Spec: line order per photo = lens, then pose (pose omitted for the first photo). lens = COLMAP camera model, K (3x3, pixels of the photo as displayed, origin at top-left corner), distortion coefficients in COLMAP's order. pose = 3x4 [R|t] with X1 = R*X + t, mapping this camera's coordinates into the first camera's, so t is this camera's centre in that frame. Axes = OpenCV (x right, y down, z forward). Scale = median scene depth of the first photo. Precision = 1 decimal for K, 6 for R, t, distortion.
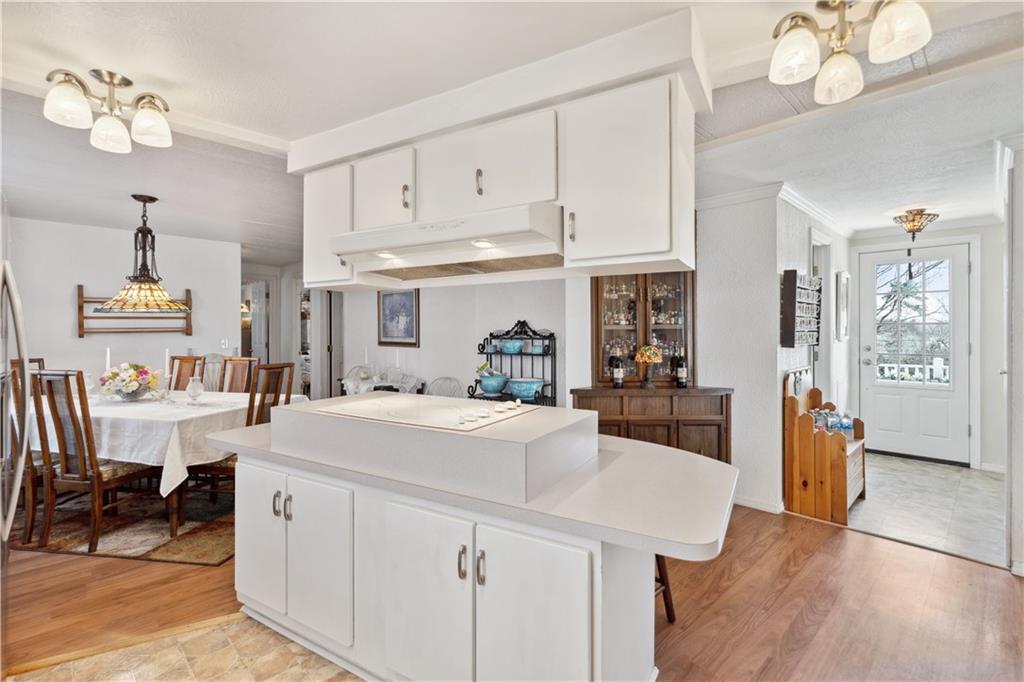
lens RADIAL K [[464.0, 0, 510.3], [0, 464.0, 325.1], [0, 0, 1]] dist [-0.000132, -0.000017]
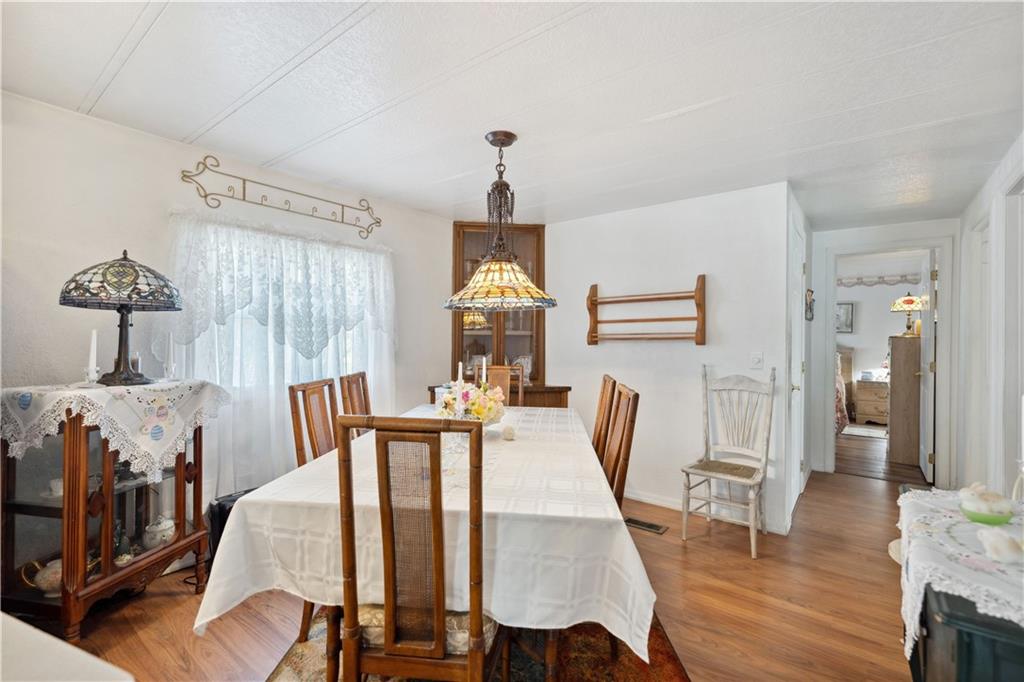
lens RADIAL K [[481.2, 0, 512.0], [0, 481.2, 341.0], [0, 0, 1]] dist [0.001752, 0.000115]
pose [[0.108203, -0.006749, -0.994106, -0.053844], [-0.011451, 0.999902, -0.008035, 0.028632], [0.994063, 0.012253, 0.108116, 0.752971]]
